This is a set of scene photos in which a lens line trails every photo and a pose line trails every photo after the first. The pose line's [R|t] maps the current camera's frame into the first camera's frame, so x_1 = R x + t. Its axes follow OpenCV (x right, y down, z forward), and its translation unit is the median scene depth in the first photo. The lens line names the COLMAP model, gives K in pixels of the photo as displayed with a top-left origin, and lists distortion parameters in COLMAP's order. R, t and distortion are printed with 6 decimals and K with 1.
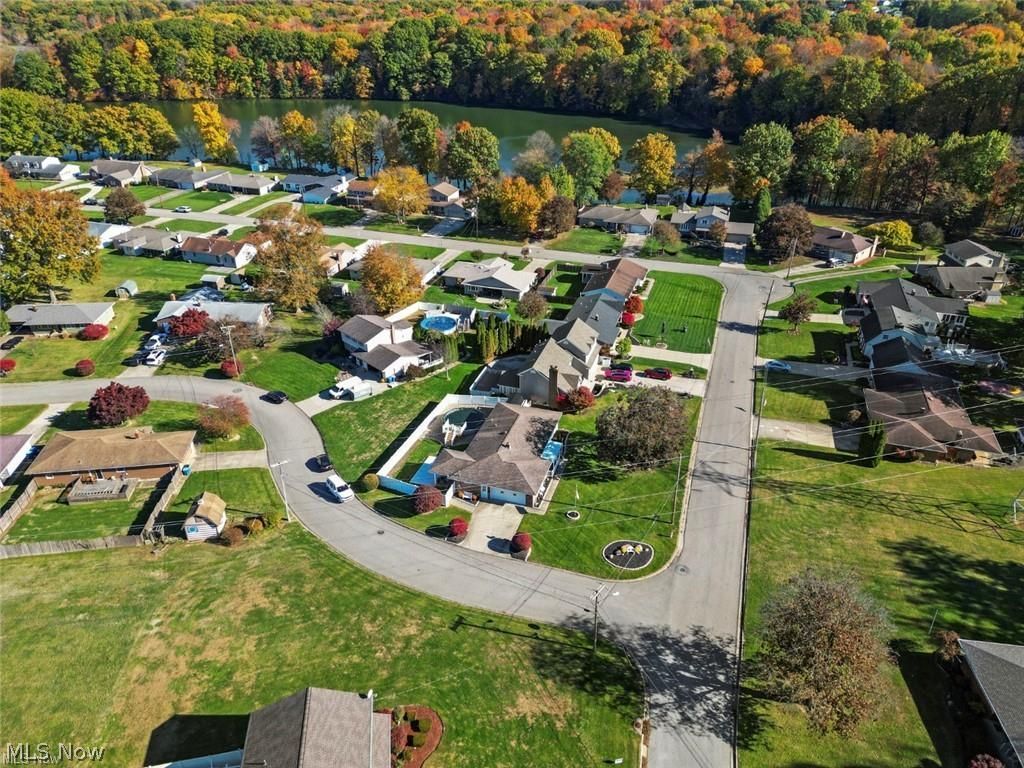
lens RADIAL K [[745.8, 0, 512.0], [0, 745.8, 384.0], [0, 0, 1]] dist [0.105829, -0.122159]
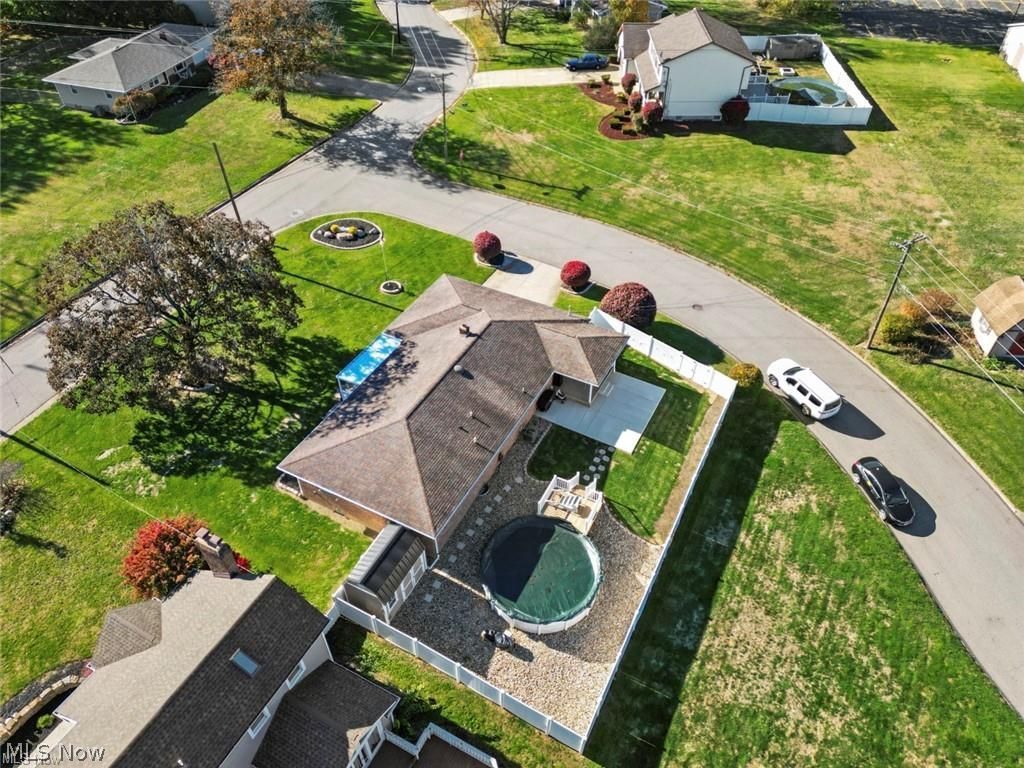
lens RADIAL K [[745.8, 0, 512.0], [0, 745.8, 384.0], [0, 0, 1]] dist [0.105829, -0.122159]
pose [[-0.986213, -0.106868, 0.126346, -0.057465], [0.082240, 0.346022, 0.934615, -0.203145], [-0.143599, 0.932120, -0.332463, 0.691973]]
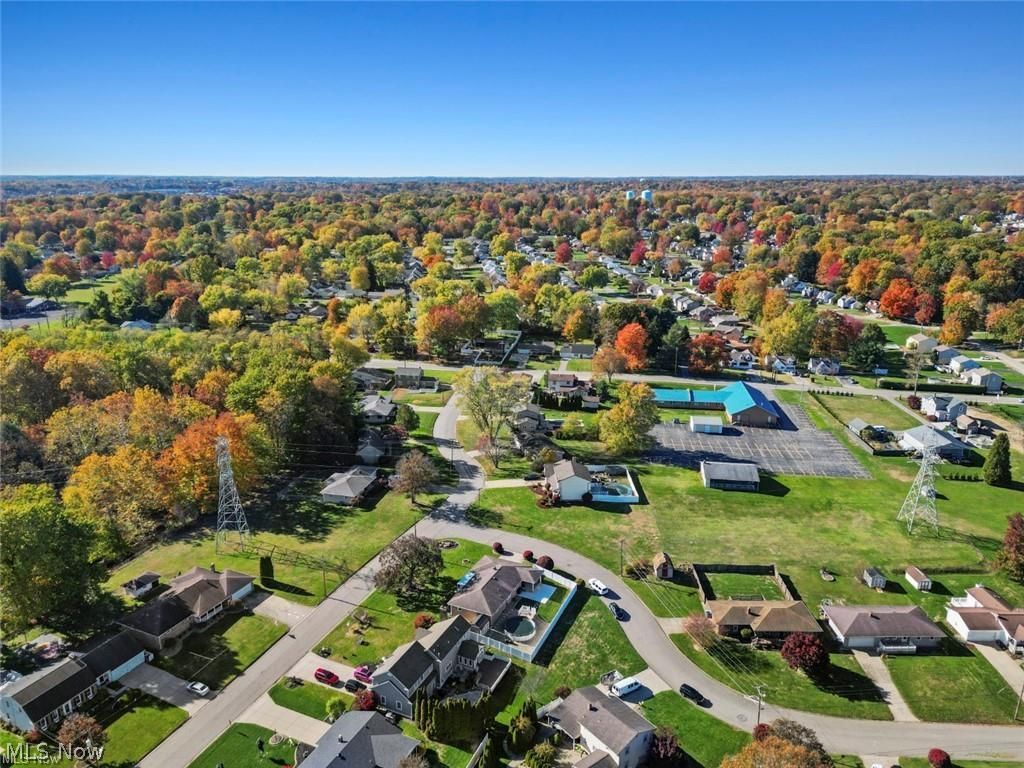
lens RADIAL K [[745.8, 0, 512.0], [0, 745.8, 384.0], [0, 0, 1]] dist [0.105829, -0.122159]
pose [[-0.992719, -0.028987, 0.116912, -0.128082], [0.060796, 0.717327, 0.694079, -0.772903], [-0.103984, 0.696133, -0.710342, 1.090775]]
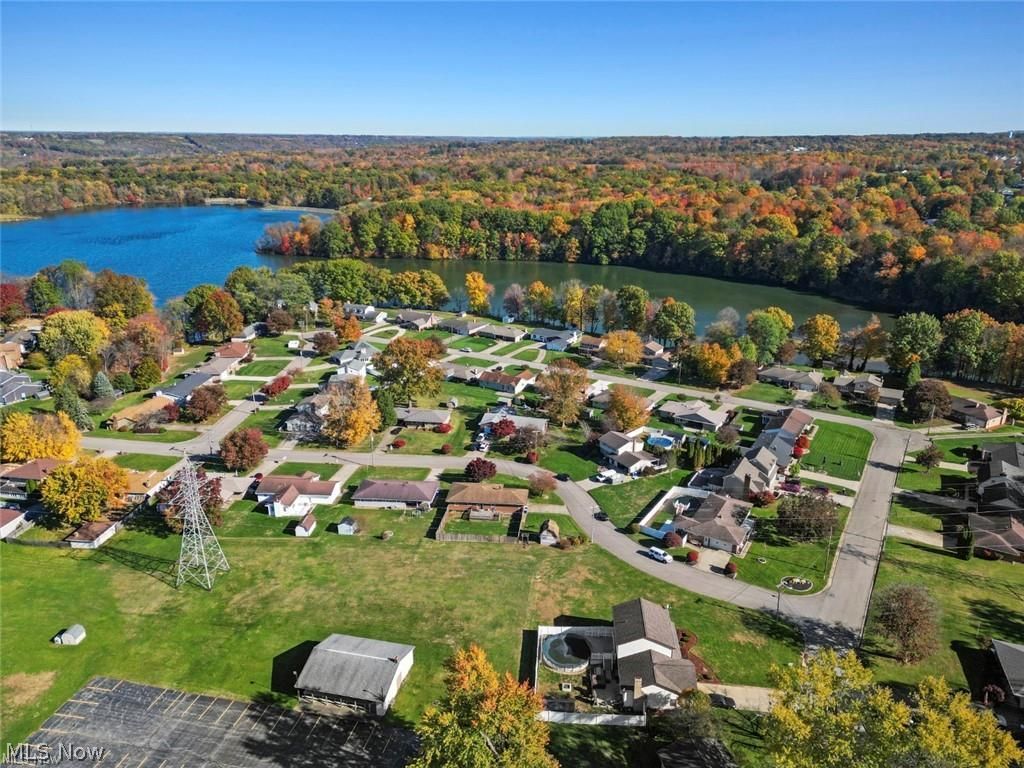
lens RADIAL K [[745.8, 0, 512.0], [0, 745.8, 384.0], [0, 0, 1]] dist [0.105829, -0.122159]
pose [[0.977161, 0.074885, -0.198868, -0.085232], [-0.107798, 0.981180, -0.160206, 0.064706], [0.183128, 0.177984, 0.966843, -0.435065]]
